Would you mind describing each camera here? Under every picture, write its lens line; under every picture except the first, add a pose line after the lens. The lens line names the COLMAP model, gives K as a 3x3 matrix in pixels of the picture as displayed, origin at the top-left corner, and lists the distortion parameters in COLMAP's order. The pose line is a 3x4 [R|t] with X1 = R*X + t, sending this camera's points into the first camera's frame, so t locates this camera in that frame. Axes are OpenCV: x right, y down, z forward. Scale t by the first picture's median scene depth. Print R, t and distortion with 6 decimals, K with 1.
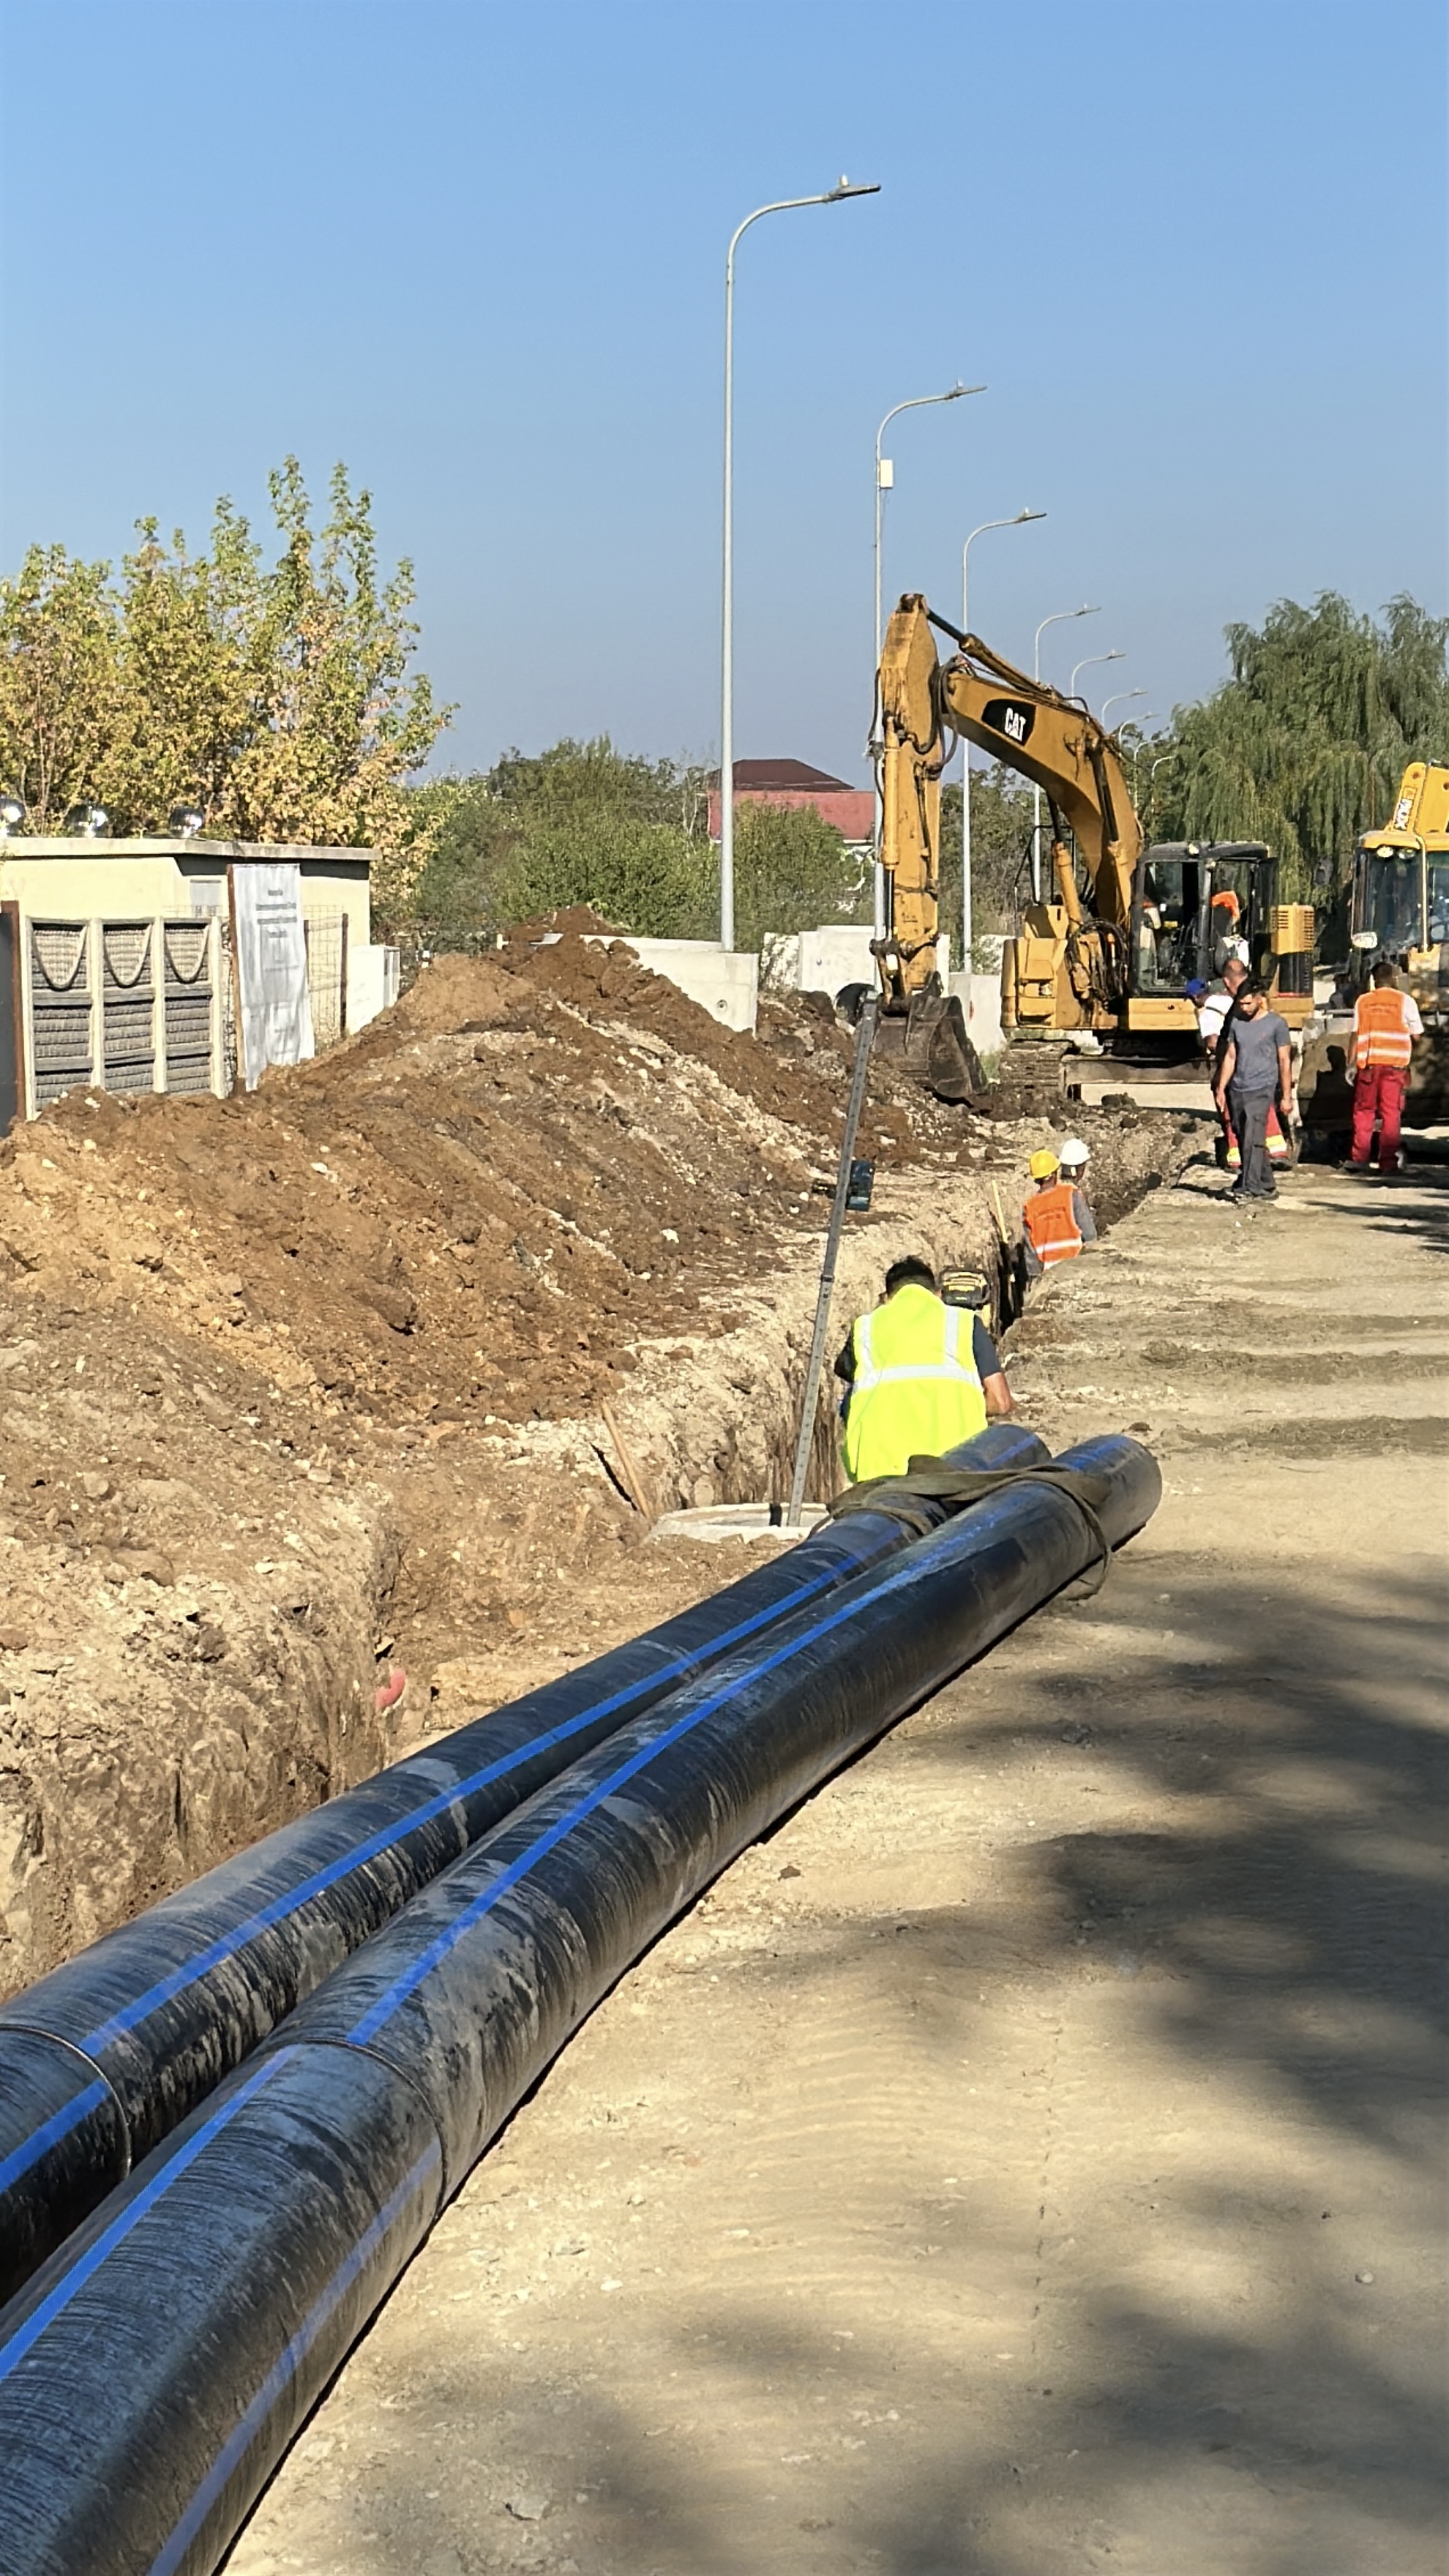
lens RADIAL K [[7041.5, 0, 724.7], [0, 7041.5, 1295.5], [0, 0, 1]] dist [0.478015, 0.000000]
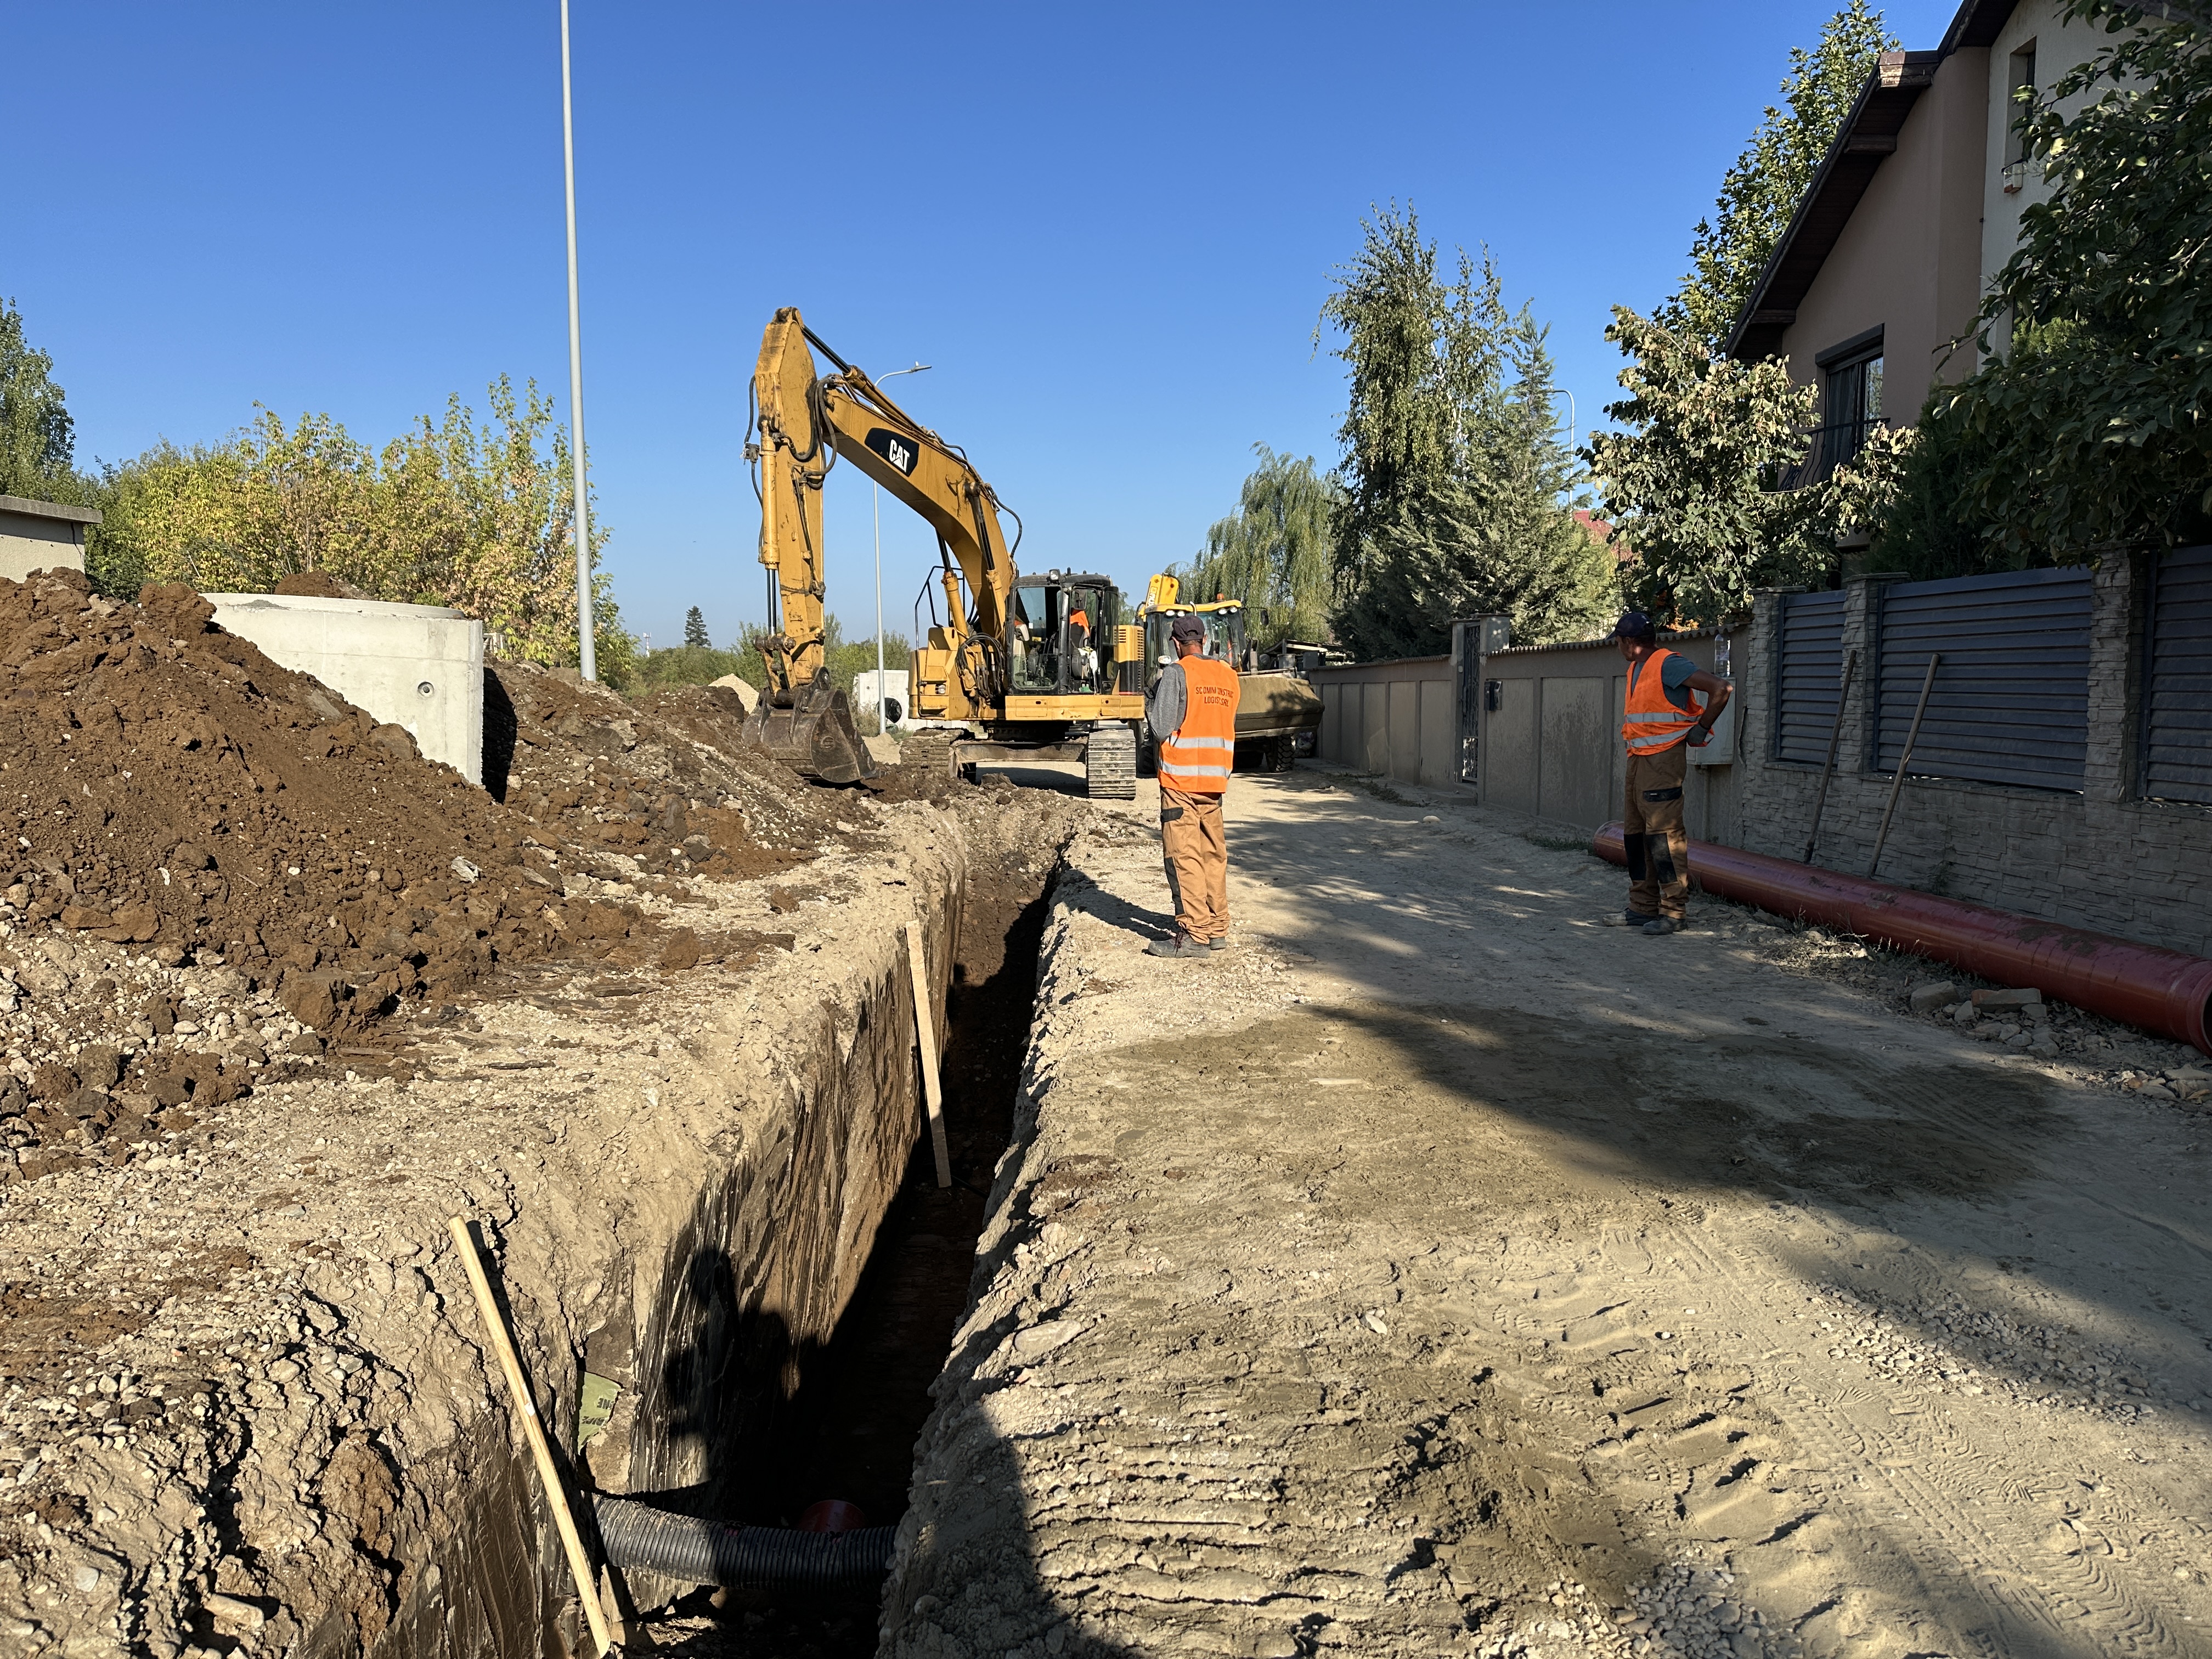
lens RADIAL K [[1647.7, 0, 1121.2], [0, 1647.7, 834.7], [0, 0, 1]] dist [0.094385, -0.009546]
pose [[0.993730, -0.012464, 0.111107, 0.045170], [0.008864, 0.999421, 0.032835, -0.026974], [-0.111452, -0.031644, 0.993266, 0.709655]]
